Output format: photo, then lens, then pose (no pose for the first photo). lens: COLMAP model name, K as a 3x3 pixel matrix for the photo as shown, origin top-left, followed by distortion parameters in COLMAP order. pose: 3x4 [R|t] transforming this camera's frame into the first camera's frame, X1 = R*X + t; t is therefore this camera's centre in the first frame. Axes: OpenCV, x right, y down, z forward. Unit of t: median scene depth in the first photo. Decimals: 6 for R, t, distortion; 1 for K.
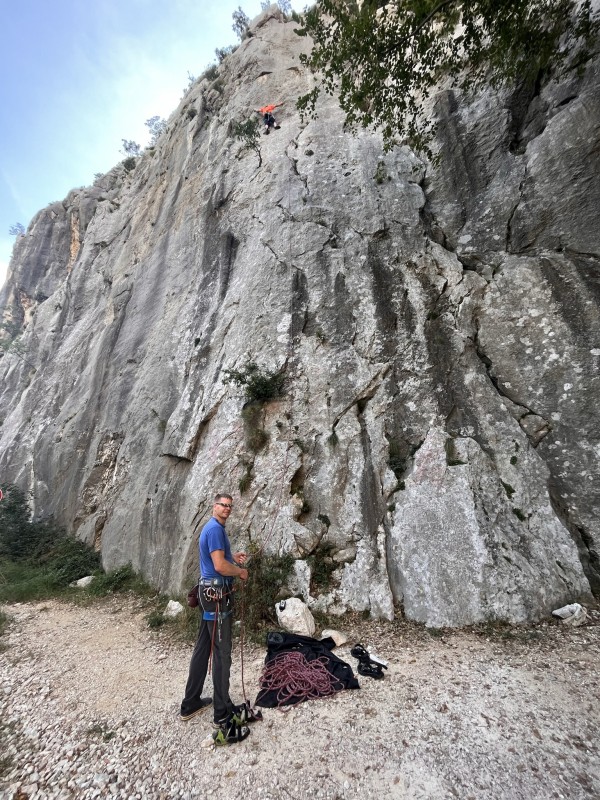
lens RADIAL K [[324.1, 0, 304.6], [0, 324.1, 396.9], [0, 0, 1]] dist [0.001619, -0.001697]
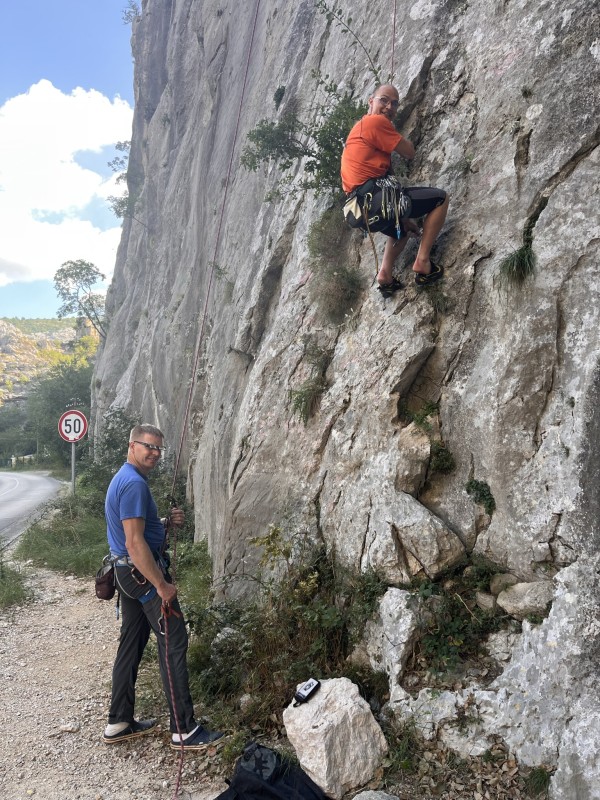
lens RADIAL K [[613.0, 0, 298.3], [0, 613.0, 400.8], [0, 0, 1]] dist [0.037420, -0.022317]
pose [[0.814699, -0.013267, -0.579732, 0.273164], [0.154395, 0.968614, 0.194806, 0.112780], [0.558952, -0.248216, 0.791177, 0.364336]]
